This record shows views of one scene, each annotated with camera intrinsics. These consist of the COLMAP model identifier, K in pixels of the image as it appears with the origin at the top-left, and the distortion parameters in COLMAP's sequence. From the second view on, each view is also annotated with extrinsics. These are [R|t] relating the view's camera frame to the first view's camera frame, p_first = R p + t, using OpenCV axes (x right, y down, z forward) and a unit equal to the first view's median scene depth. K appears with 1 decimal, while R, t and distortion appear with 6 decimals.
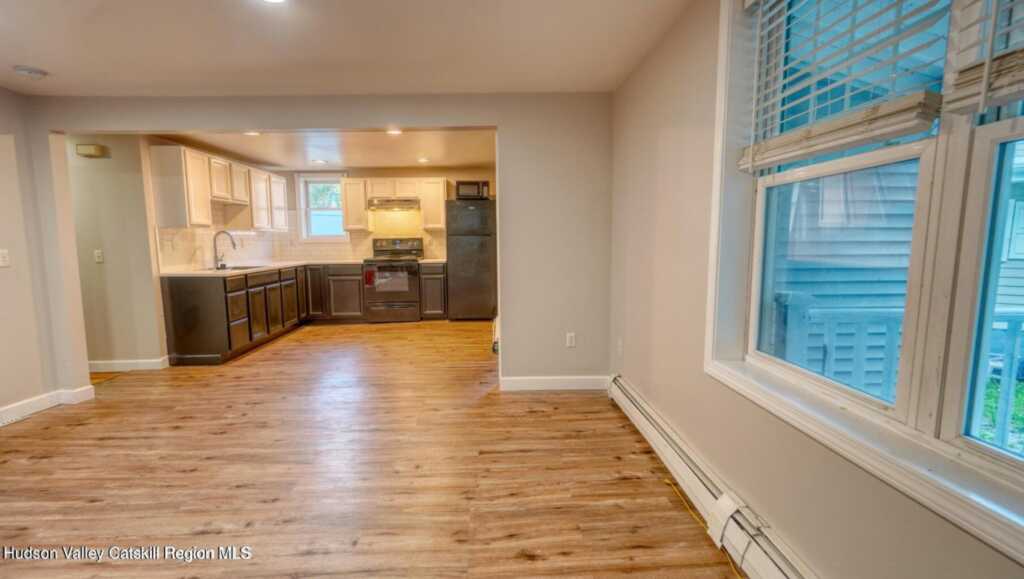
lens RADIAL K [[458.2, 0, 506.8], [0, 458.2, 288.0], [0, 0, 1]] dist [-0.001118, -0.000060]
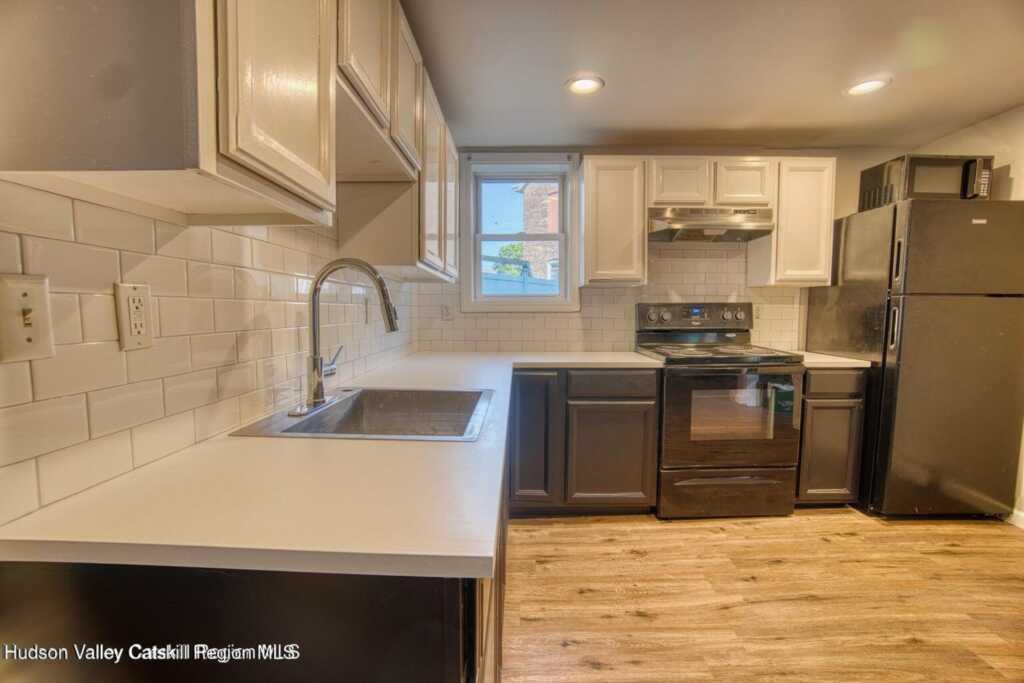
lens RADIAL K [[460.5, 0, 517.7], [0, 460.5, 345.8], [0, 0, 1]] dist [0.000457, 0.003751]
pose [[0.998671, 0.012168, -0.050091, -0.401207], [-0.013157, 0.999724, -0.019474, -0.060254], [0.049840, 0.020107, 0.998555, 0.586289]]
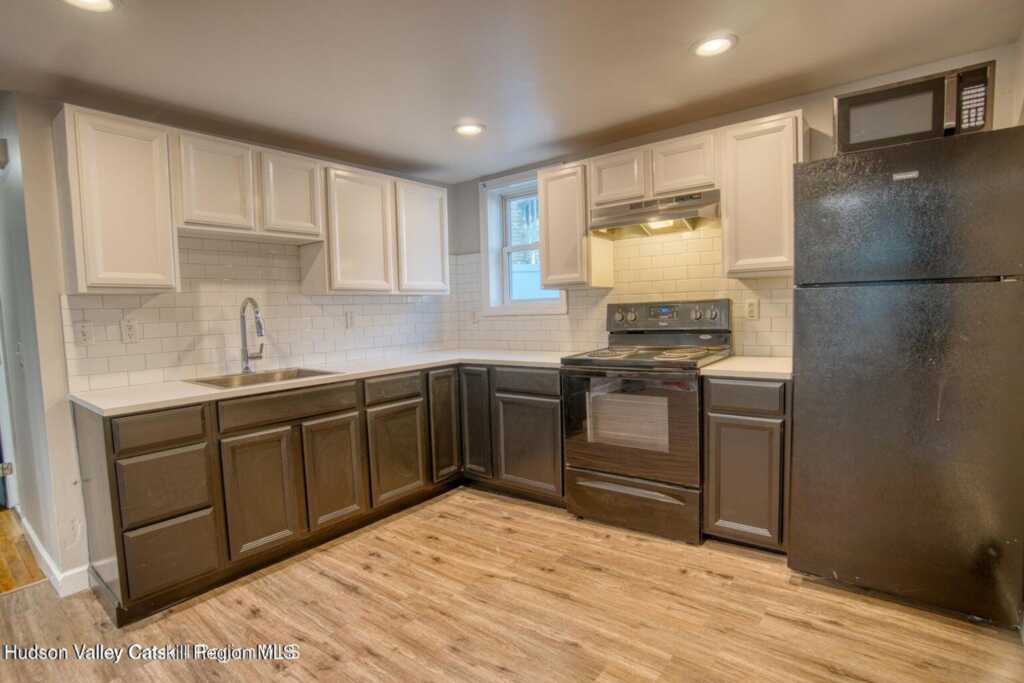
lens RADIAL K [[504.1, 0, 511.5], [0, 504.1, 344.1], [0, 0, 1]] dist [-0.016455, -0.000281]
pose [[0.740534, 0.027523, -0.671455, -0.047864], [-0.038662, 0.999251, -0.001680, -0.069125], [0.670906, 0.027203, 0.741043, 0.621913]]
